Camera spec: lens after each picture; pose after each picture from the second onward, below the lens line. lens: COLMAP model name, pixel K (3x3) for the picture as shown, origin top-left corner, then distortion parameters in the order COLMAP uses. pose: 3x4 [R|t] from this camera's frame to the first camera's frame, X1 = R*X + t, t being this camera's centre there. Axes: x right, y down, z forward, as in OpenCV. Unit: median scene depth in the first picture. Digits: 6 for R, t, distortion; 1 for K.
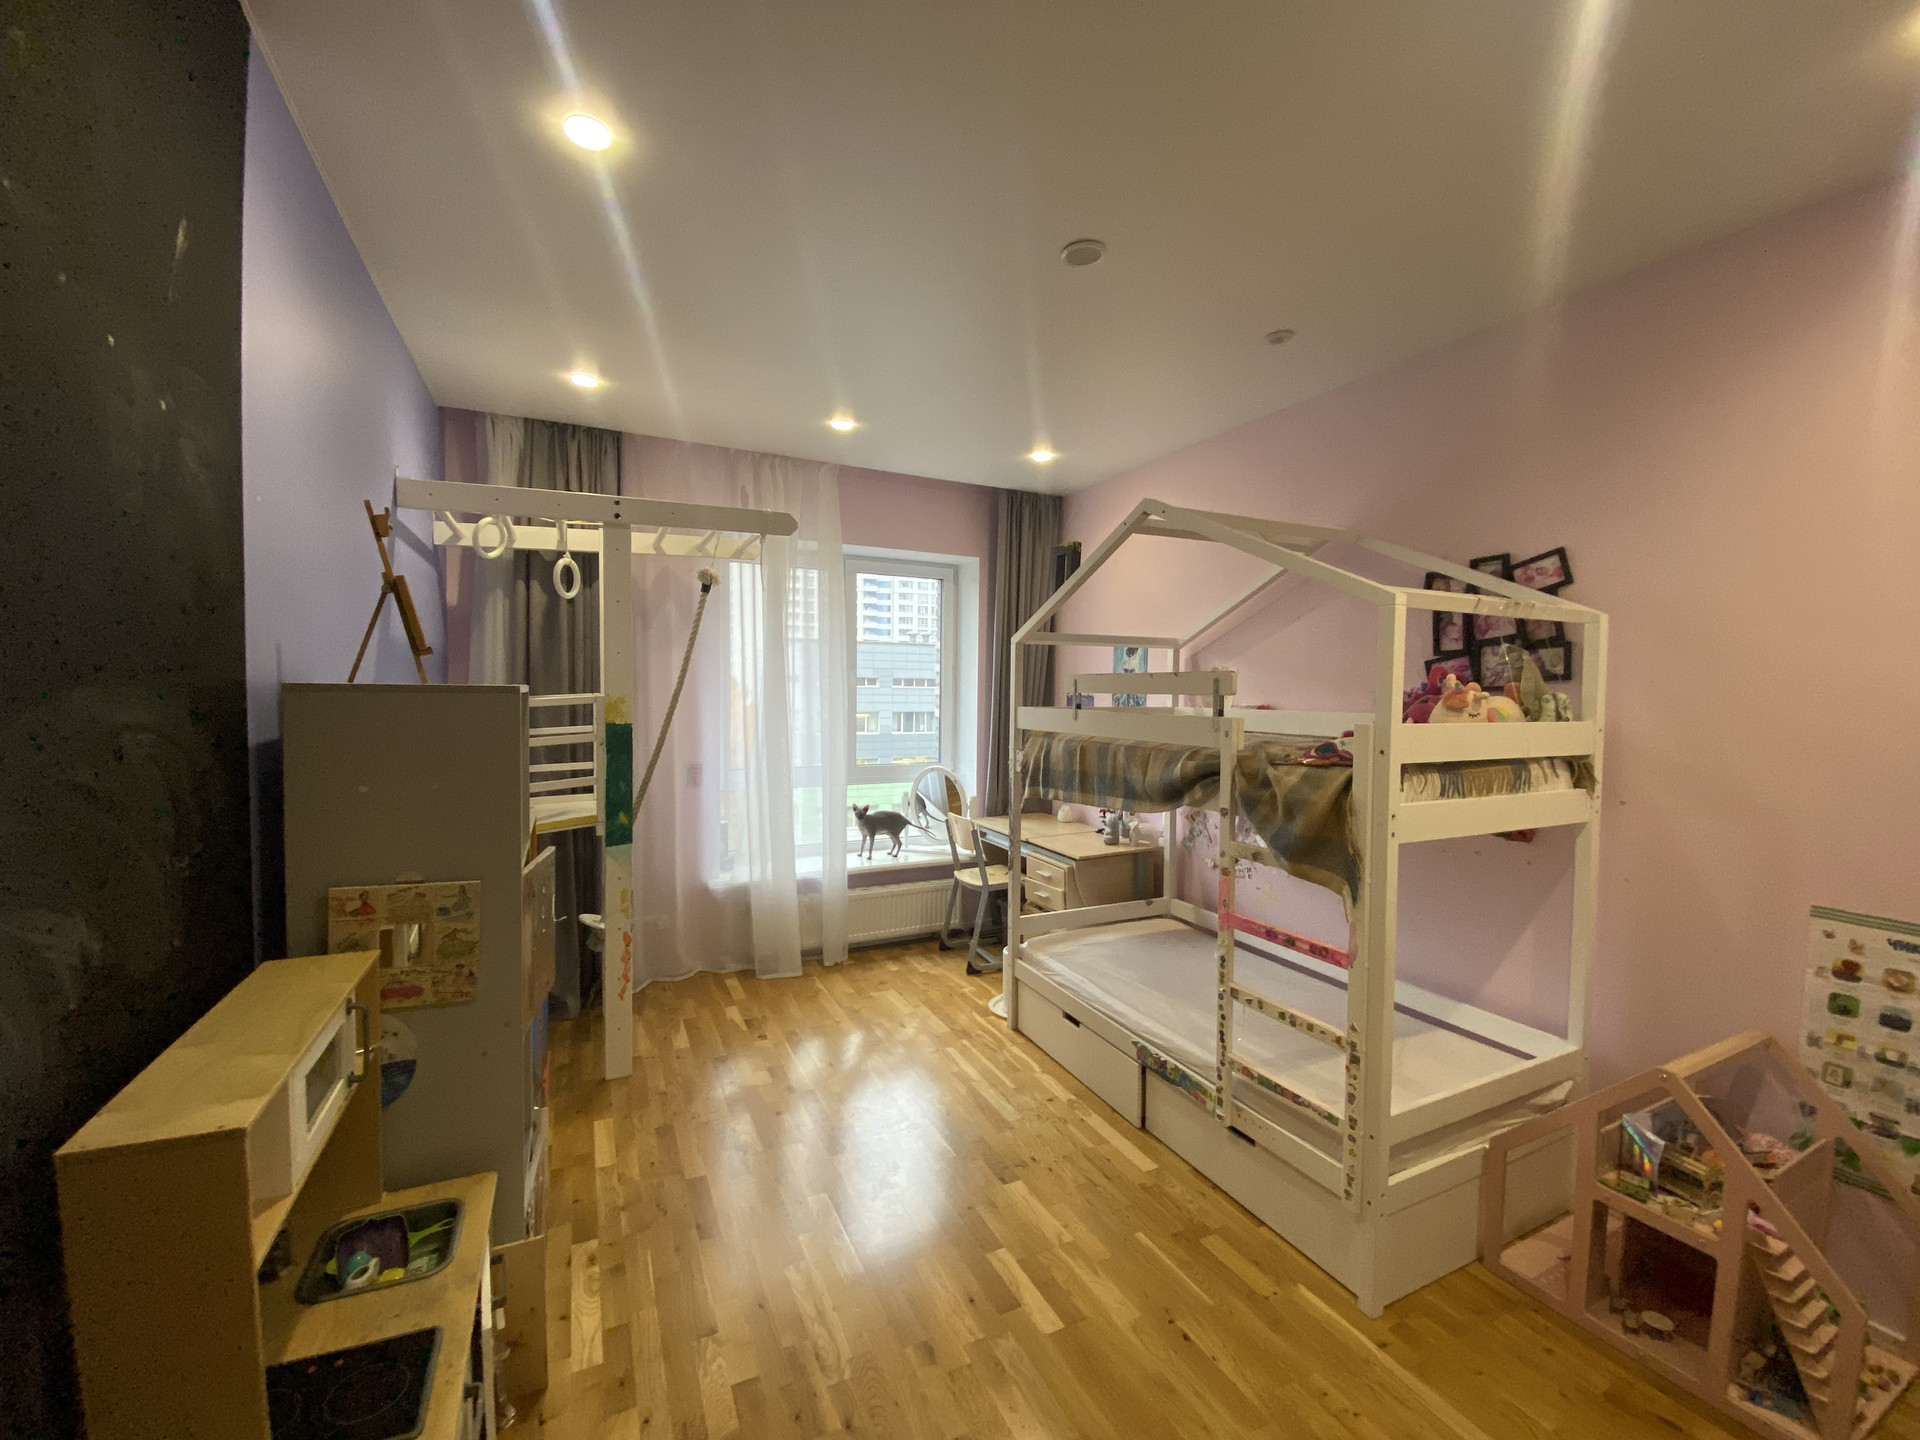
lens RADIAL K [[785.2, 0, 964.7], [0, 785.2, 719.6], [0, 0, 1]] dist [0.002602, -0.012299]
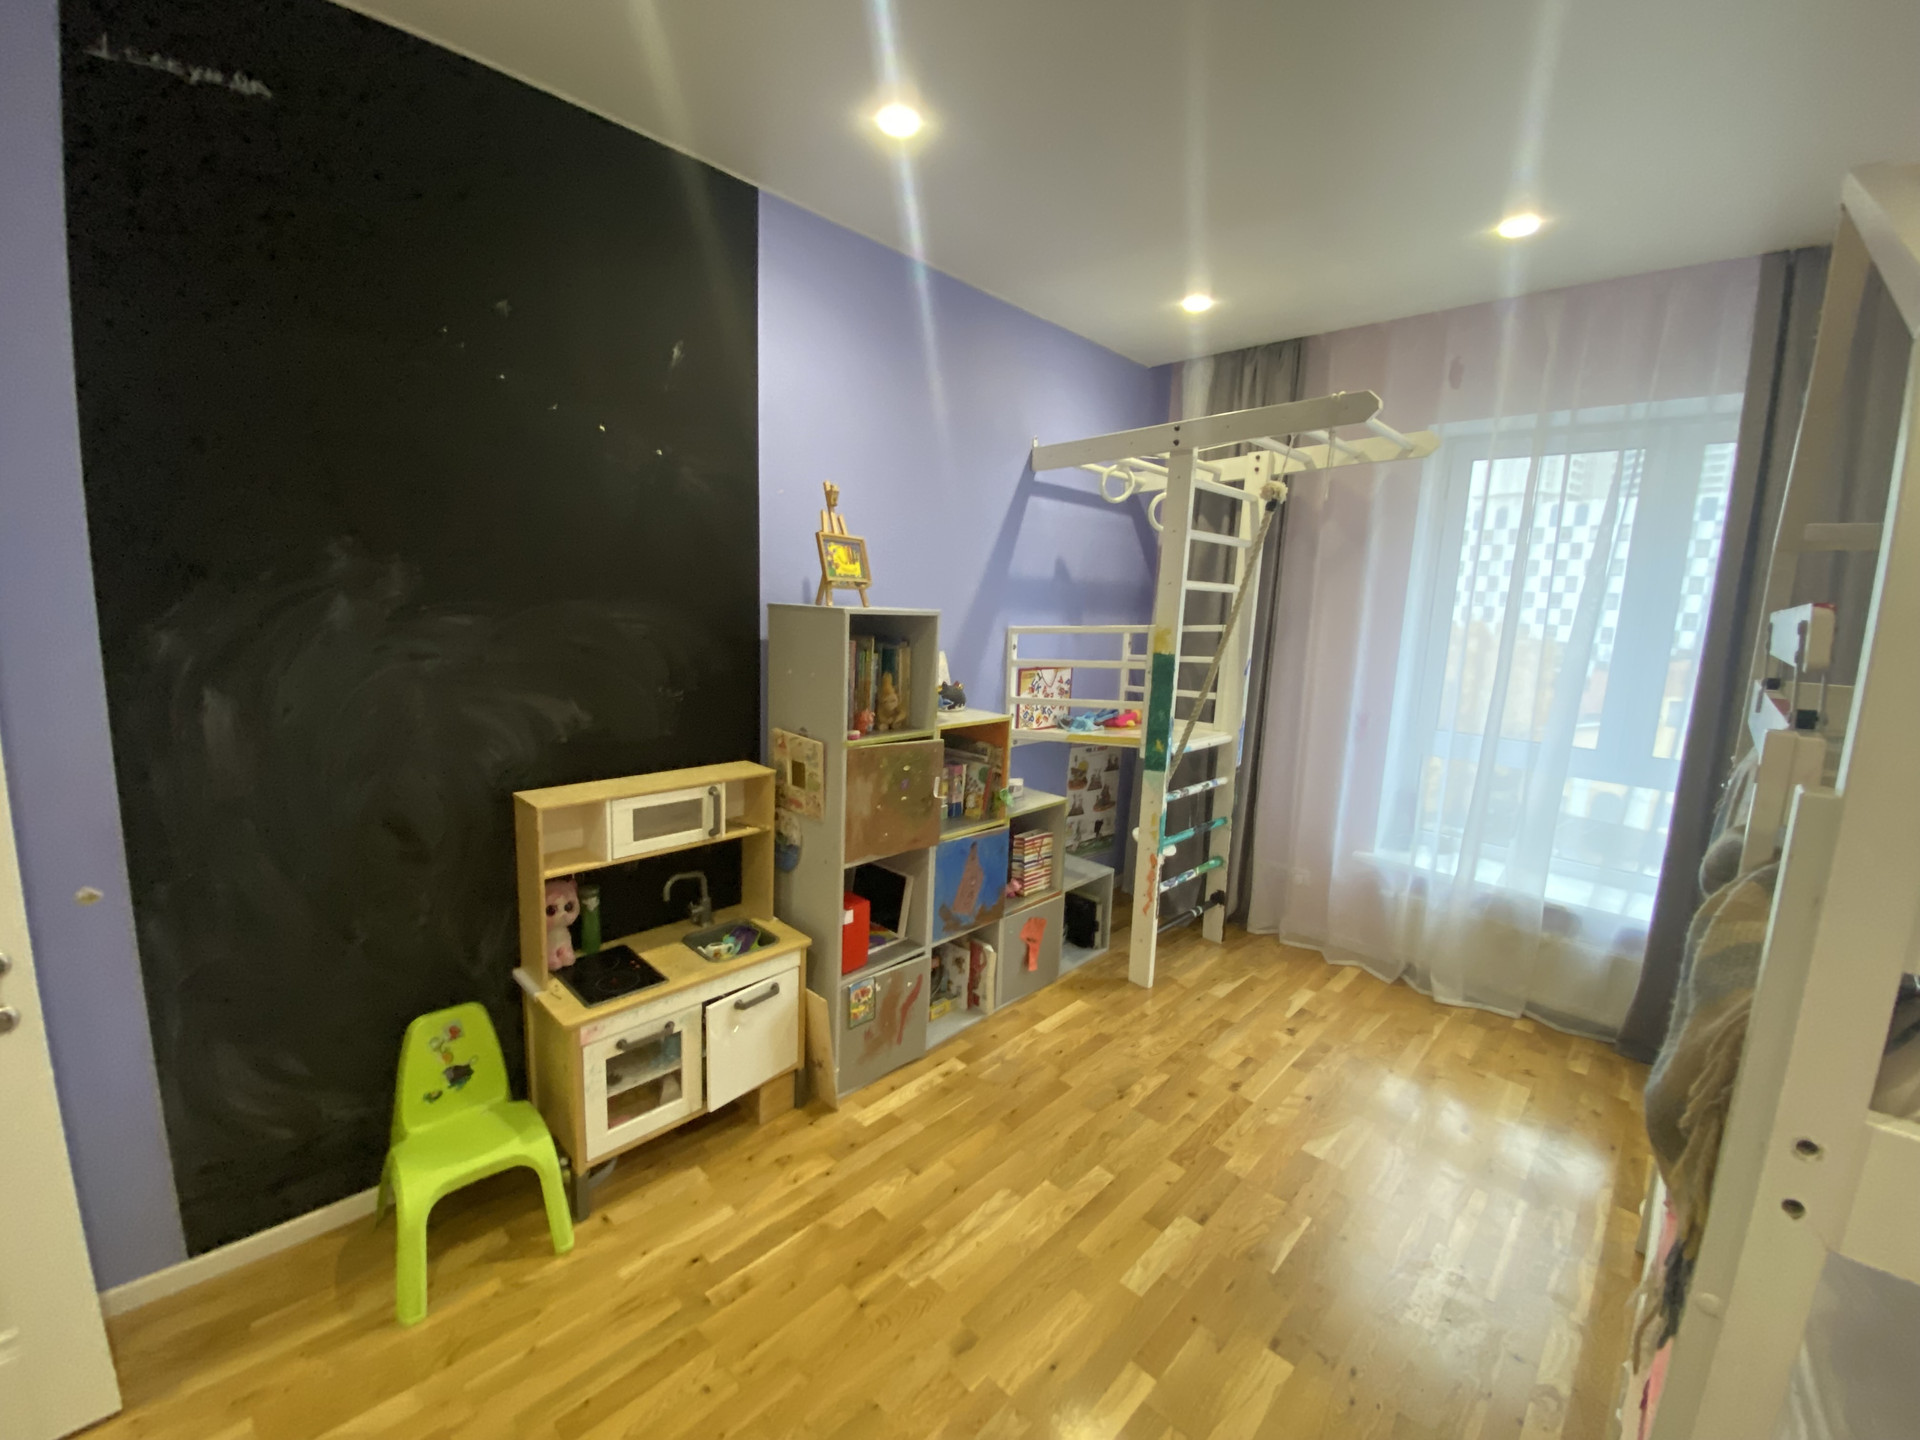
lens RADIAL K [[785.2, 0, 959.4], [0, 785.2, 720.4], [0, 0, 1]] dist [0.002602, -0.012299]
pose [[0.319047, 0.146209, -0.936393, 0.440055], [-0.069506, 0.988978, 0.130737, -0.023444], [0.945187, 0.023374, 0.325693, 0.423722]]
